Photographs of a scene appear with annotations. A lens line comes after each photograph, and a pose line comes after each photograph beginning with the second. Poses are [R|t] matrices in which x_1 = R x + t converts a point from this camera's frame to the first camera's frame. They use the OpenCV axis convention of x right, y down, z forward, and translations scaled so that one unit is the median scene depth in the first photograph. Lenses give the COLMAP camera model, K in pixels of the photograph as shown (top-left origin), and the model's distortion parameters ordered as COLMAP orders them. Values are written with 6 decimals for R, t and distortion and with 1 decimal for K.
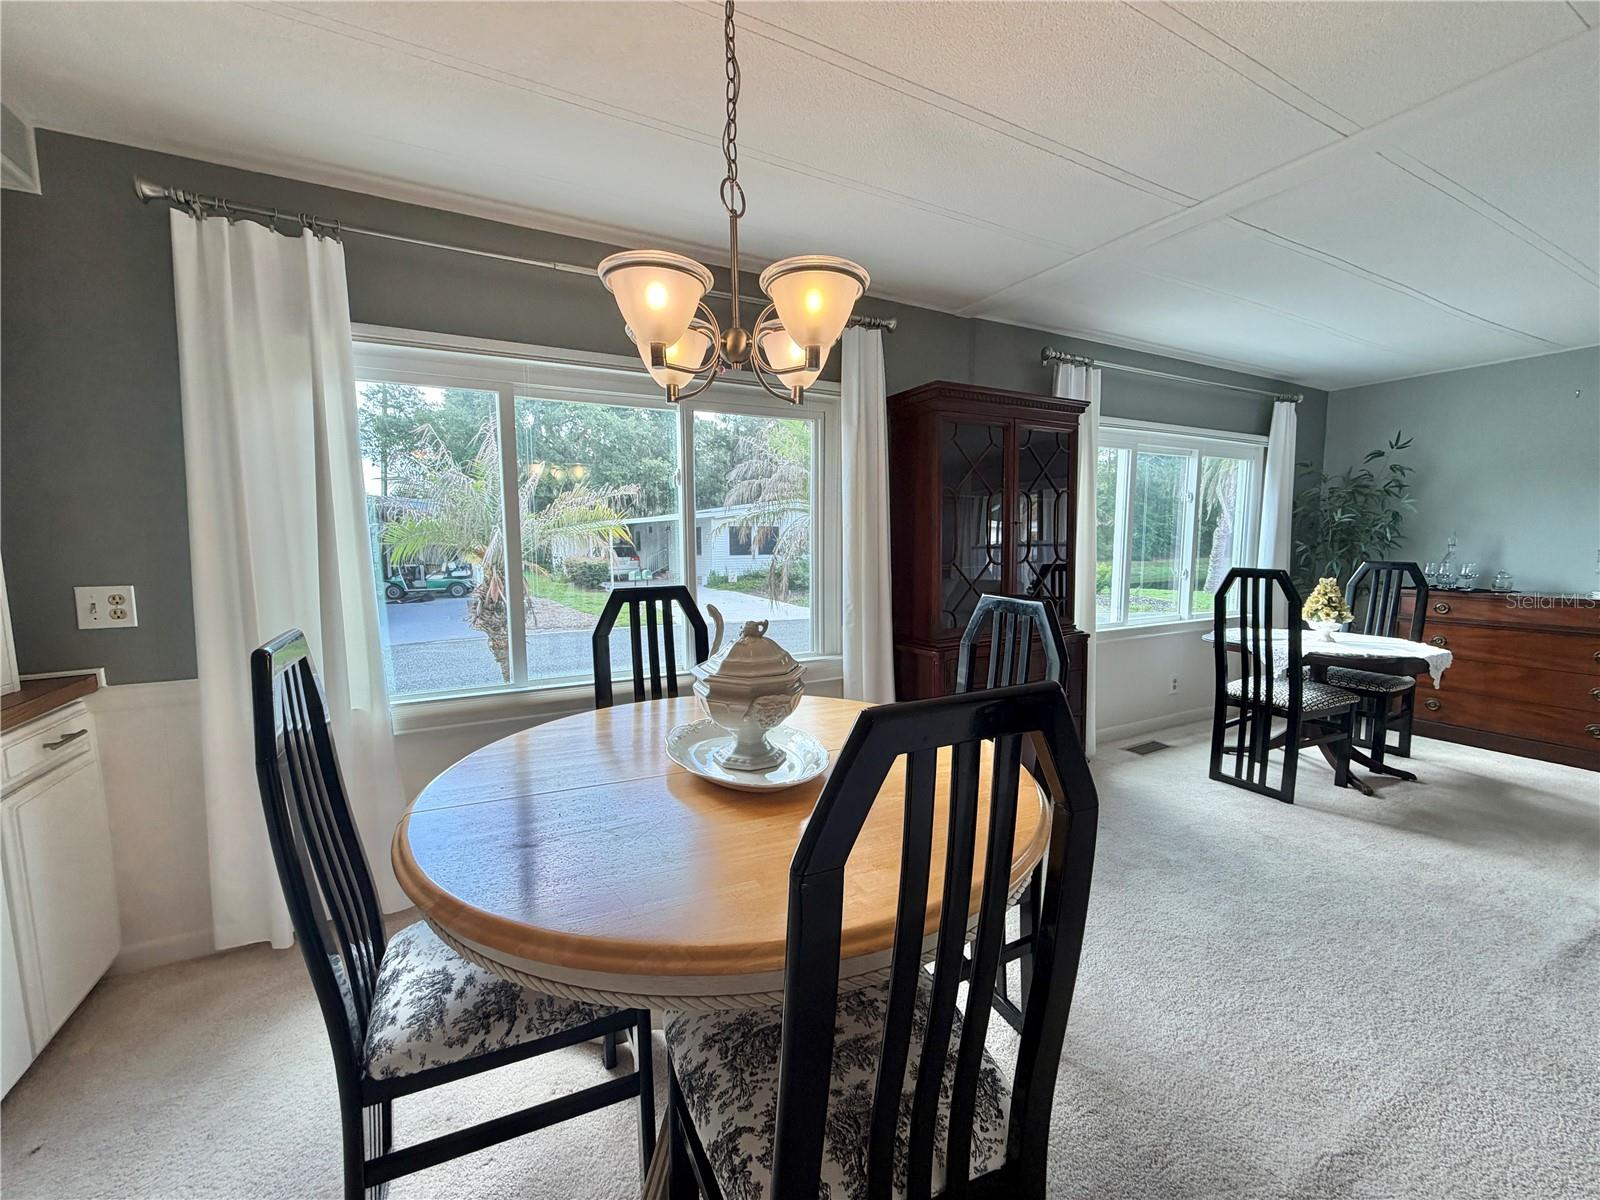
lens RADIAL K [[637.1, 0, 799.2], [0, 637.1, 598.7], [0, 0, 1]] dist [0.000200, 0.000029]
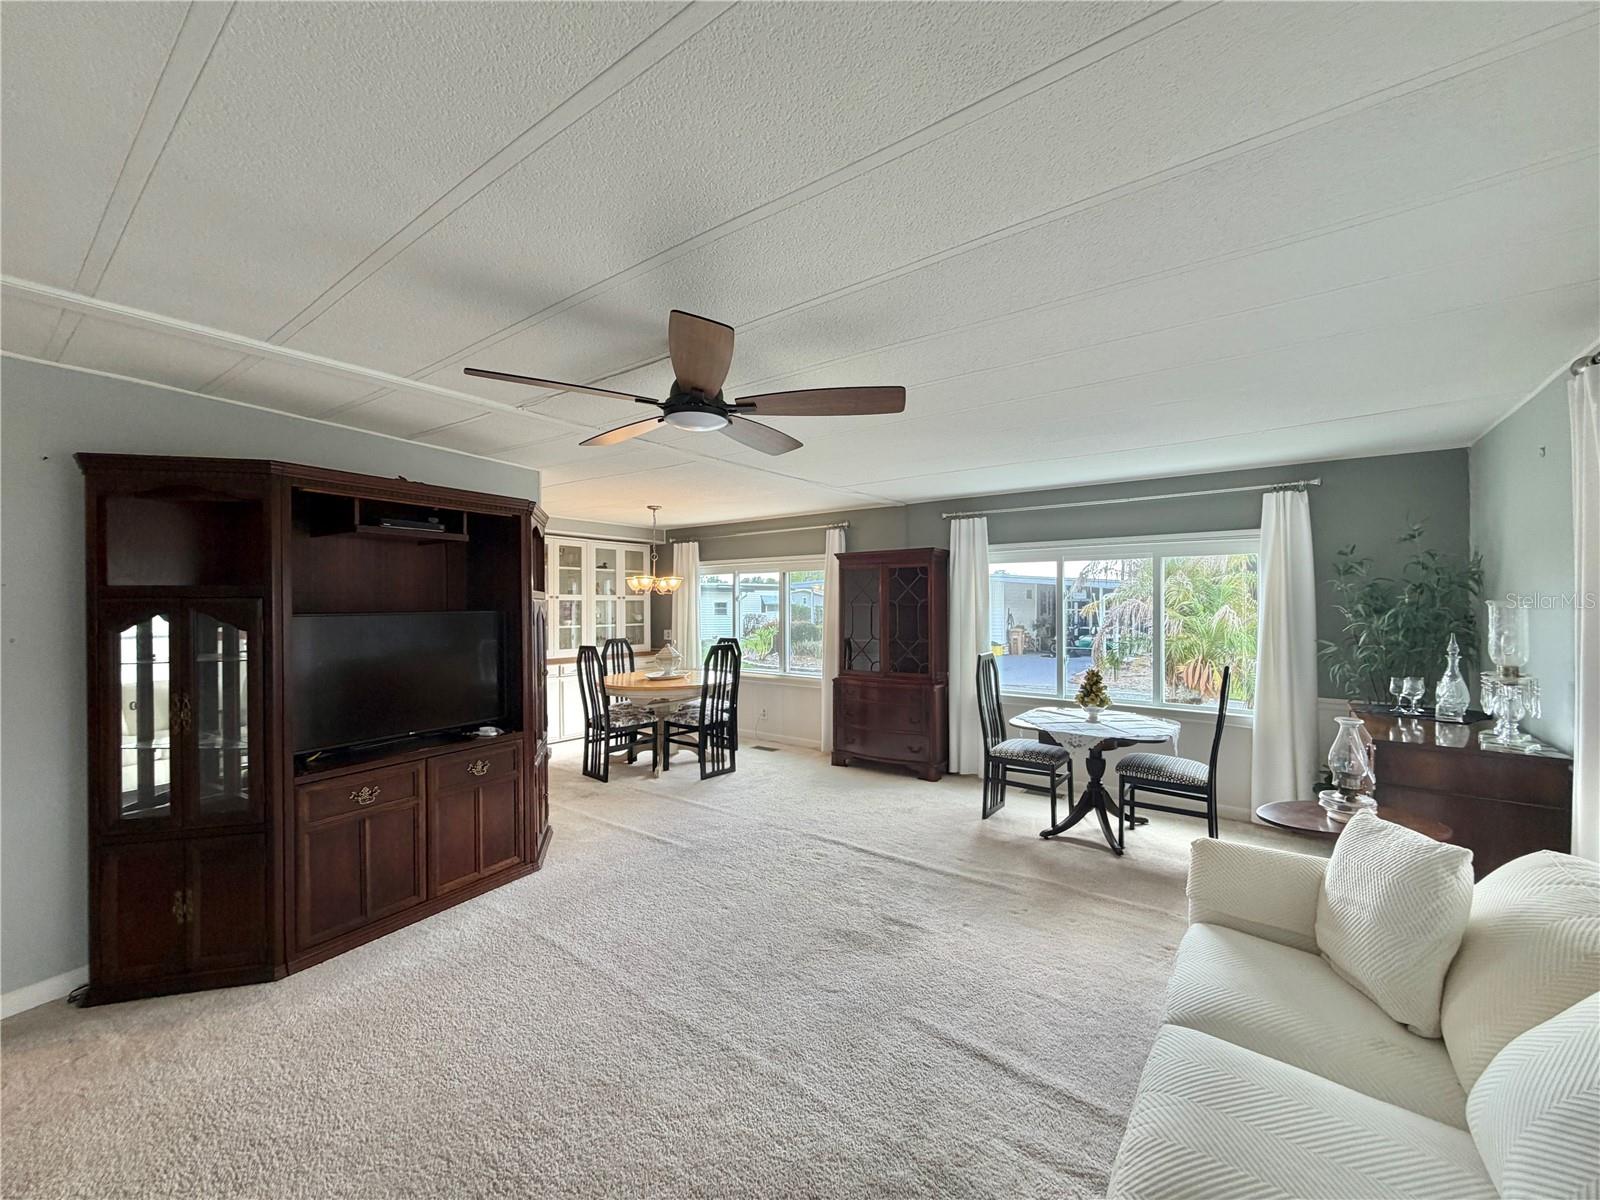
lens RADIAL K [[641.6, 0, 799.2], [0, 641.6, 602.4], [0, 0, 1]] dist [0.000608, -0.000060]
pose [[0.430328, 0.005790, -0.902654, 1.750812], [-0.084341, 0.995863, -0.033821, -0.073382], [0.898724, 0.090685, 0.429036, -0.032341]]
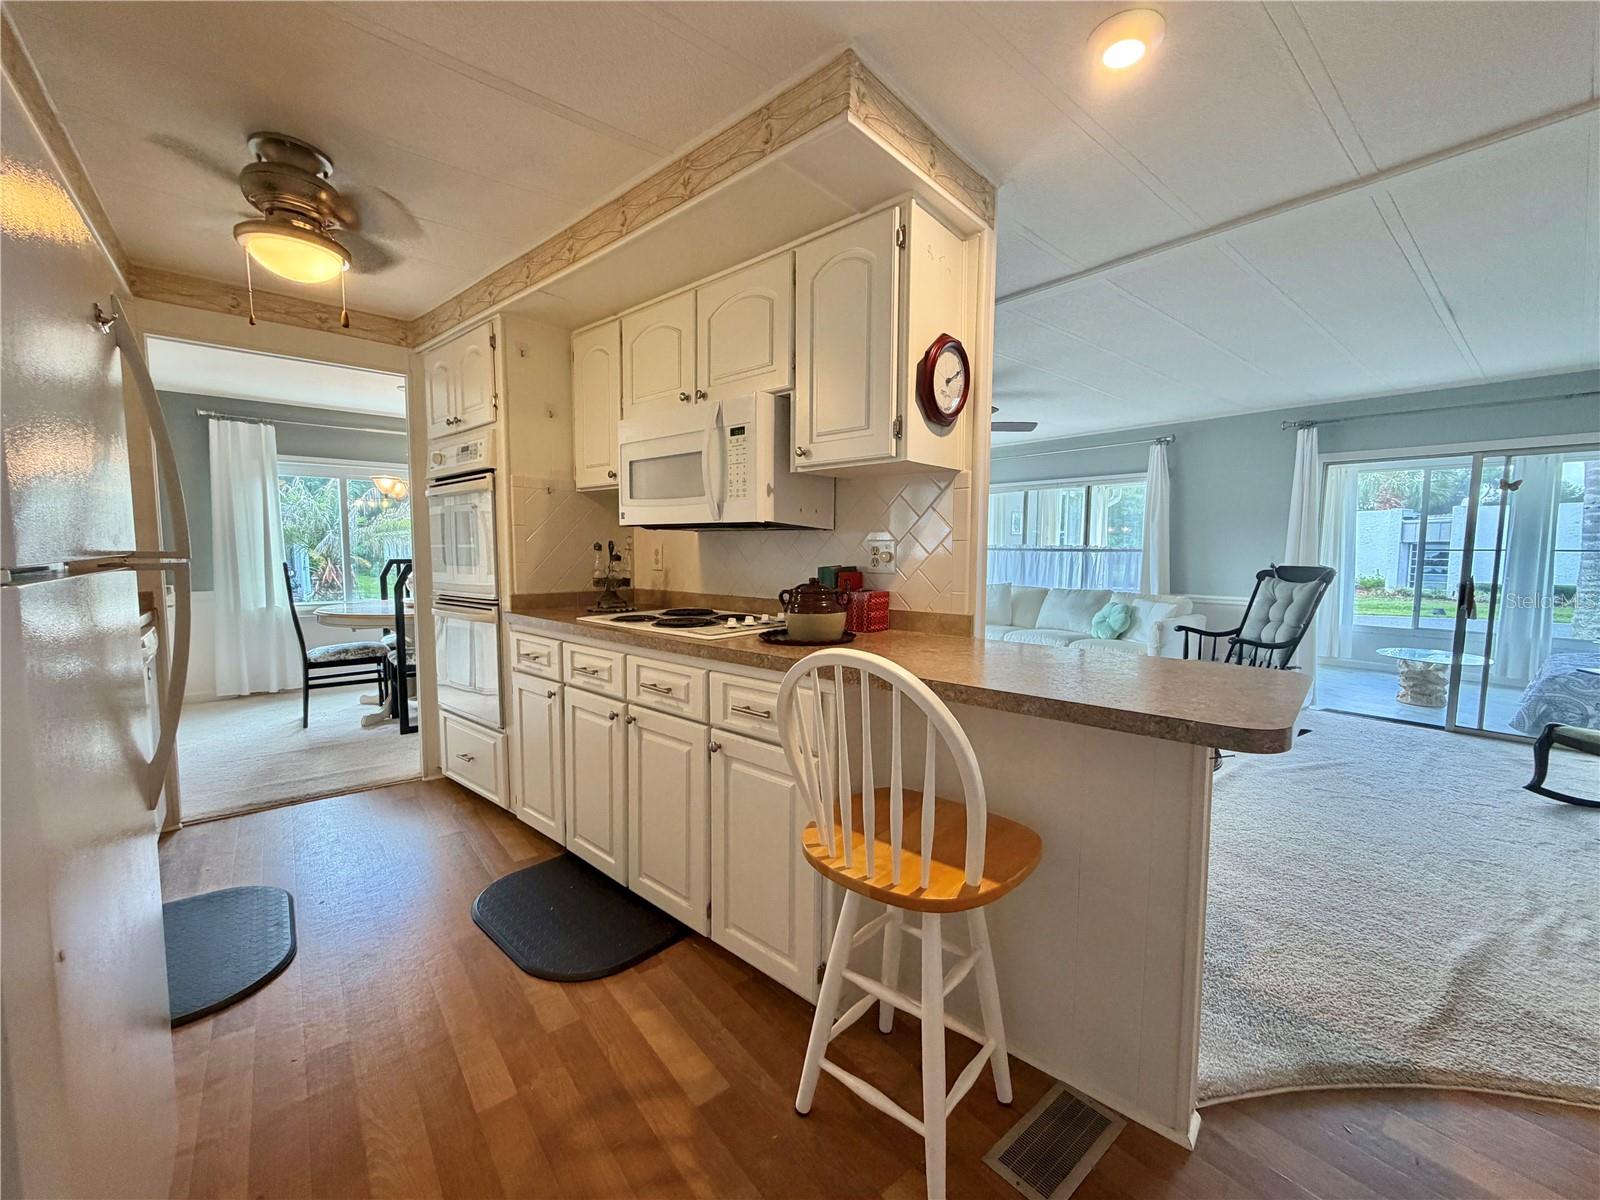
lens RADIAL K [[641.6, 0, 799.2], [0, 641.6, 602.4], [0, 0, 1]] dist [0.000608, -0.000060]
pose [[0.979327, -0.003662, 0.202251, 0.508500], [0.005729, 0.999937, -0.009636, 0.123178], [-0.202203, 0.010595, 0.979286, -1.183462]]
